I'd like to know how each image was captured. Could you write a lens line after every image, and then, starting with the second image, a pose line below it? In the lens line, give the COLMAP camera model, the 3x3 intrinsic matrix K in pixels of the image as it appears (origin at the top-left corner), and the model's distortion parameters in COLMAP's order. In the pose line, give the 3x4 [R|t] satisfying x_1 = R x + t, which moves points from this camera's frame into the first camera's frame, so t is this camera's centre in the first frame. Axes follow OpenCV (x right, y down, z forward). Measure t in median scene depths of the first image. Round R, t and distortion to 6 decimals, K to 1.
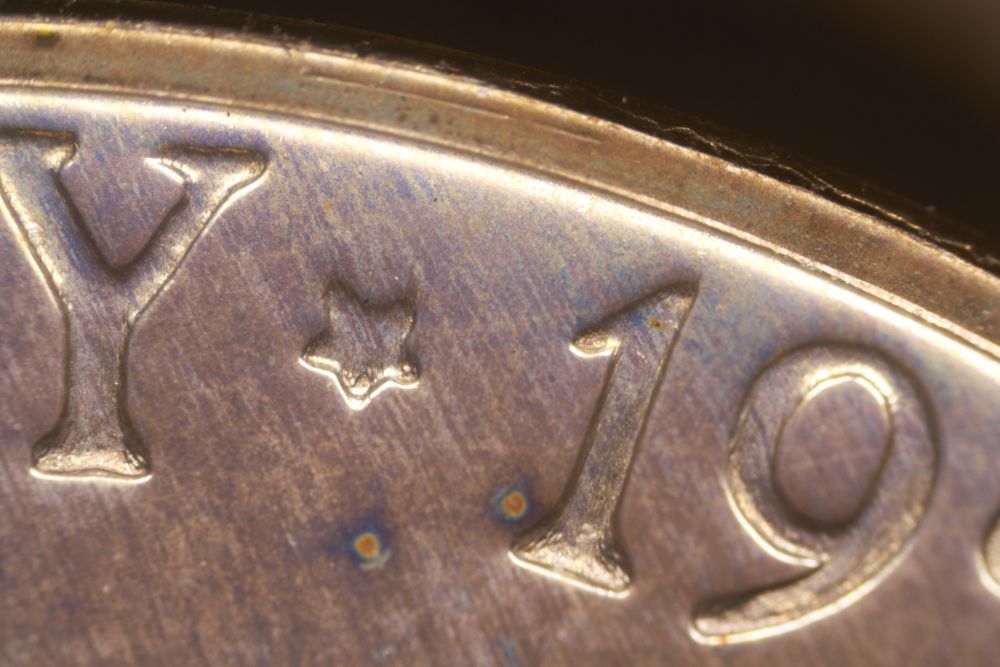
lens RADIAL K [[403.8, 0, 500.7], [0, 403.8, 329.1], [0, 0, 1]] dist [-0.002856, -0.000017]
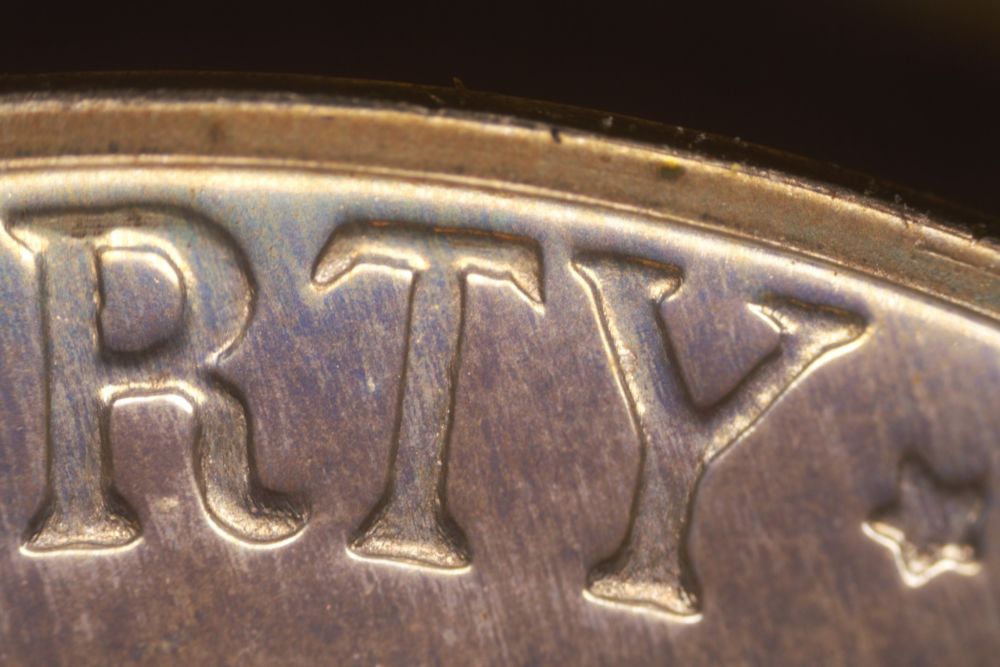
lens RADIAL K [[403.8, 0, 498.6], [0, 403.8, 334.0], [0, 0, 1]] dist [-0.002856, -0.000017]
pose [[0.987207, 0.159208, -0.008683, -1.471634], [-0.159227, 0.987241, -0.001525, -0.249422], [0.008329, 0.002888, 0.999961, -0.010345]]
